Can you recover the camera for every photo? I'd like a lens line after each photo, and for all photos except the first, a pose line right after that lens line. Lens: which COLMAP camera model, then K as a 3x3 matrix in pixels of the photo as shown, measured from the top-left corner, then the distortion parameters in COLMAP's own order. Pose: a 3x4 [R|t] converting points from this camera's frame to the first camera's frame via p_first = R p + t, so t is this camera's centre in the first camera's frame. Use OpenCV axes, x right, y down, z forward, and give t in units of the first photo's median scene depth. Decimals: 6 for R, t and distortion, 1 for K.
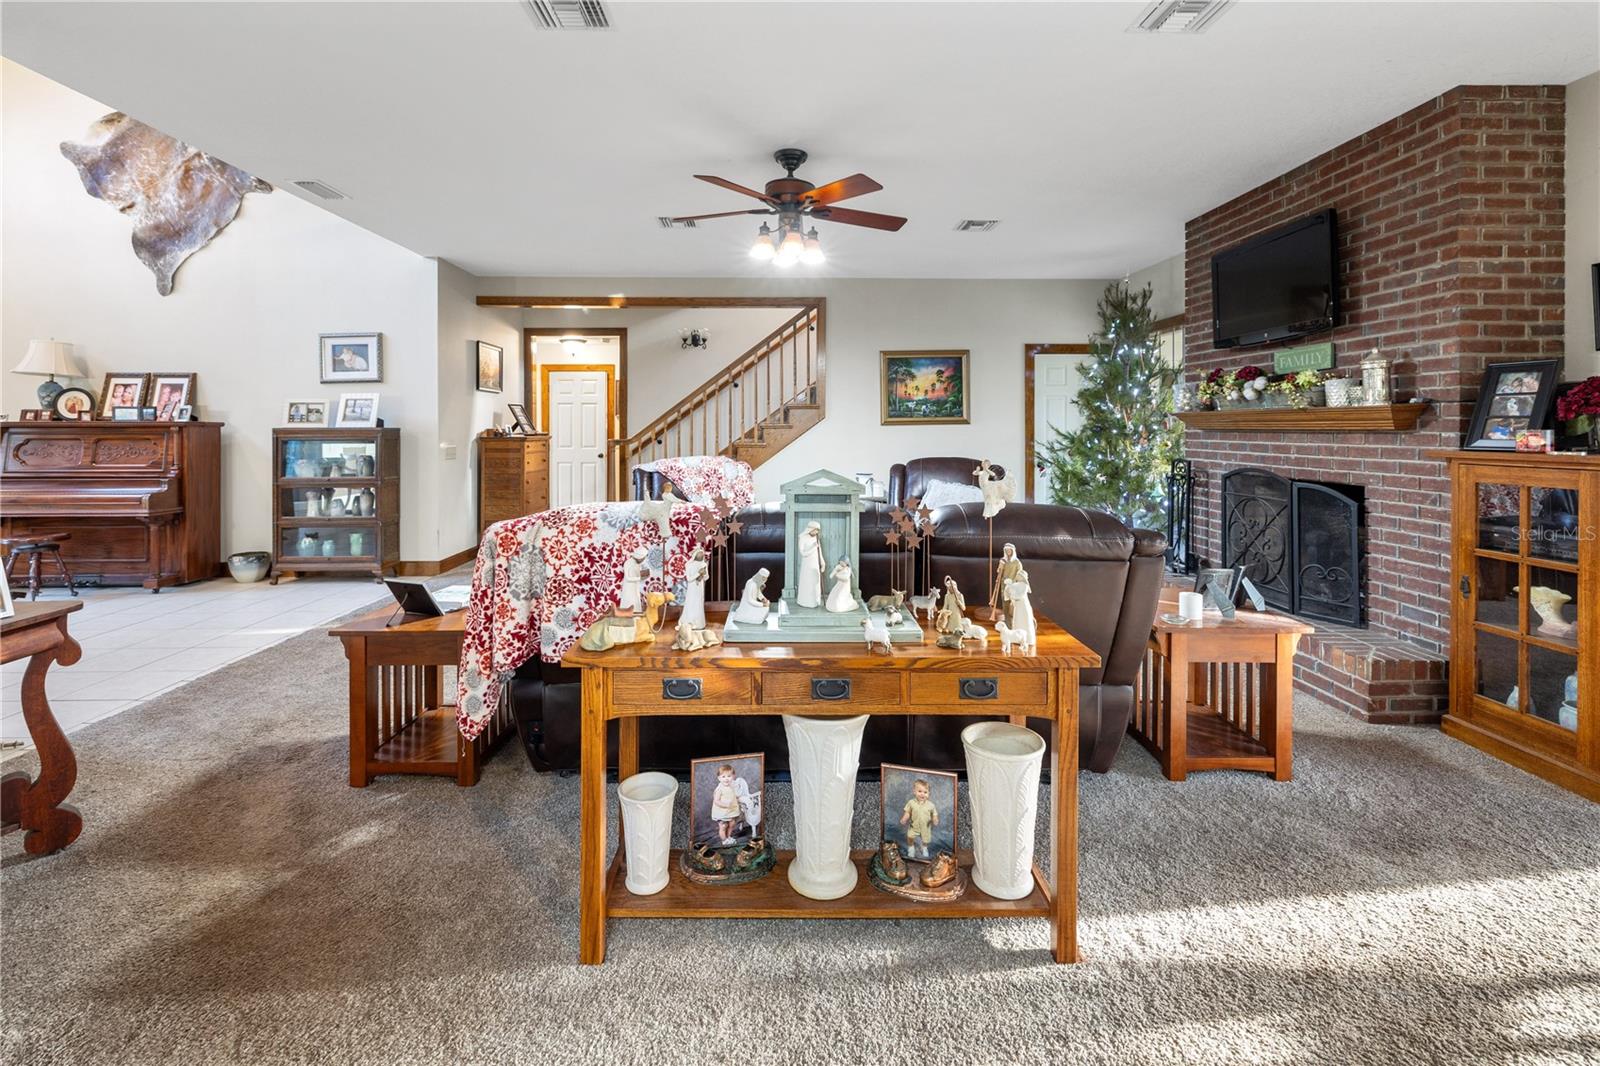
lens RADIAL K [[723.5, 0, 800.0], [0, 723.5, 533.0], [0, 0, 1]] dist [0.001006, 0.000158]
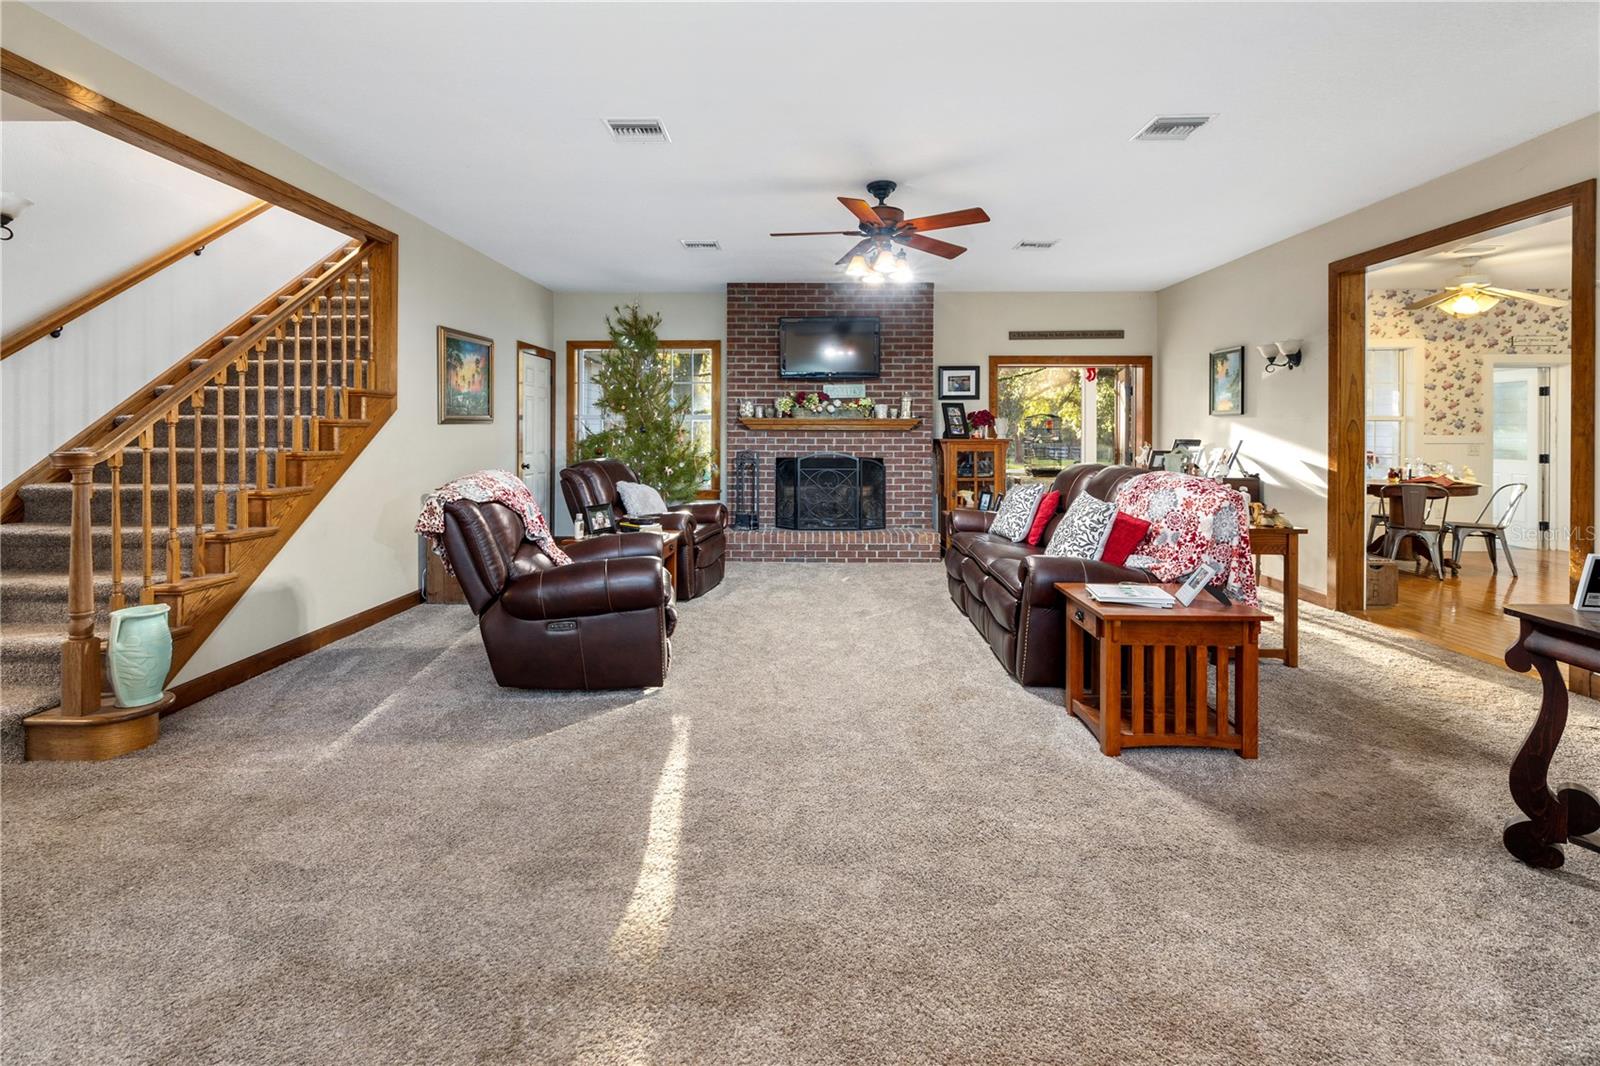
lens RADIAL K [[657.6, 0, 800.0], [0, 657.6, 533.0], [0, 0, 1]] dist [-0.000659, -0.000018]
pose [[0.026578, -0.148928, 0.988491, -1.048565], [0.145657, 0.978864, 0.143561, -0.153423], [-0.988978, 0.140165, 0.047709, 1.144771]]
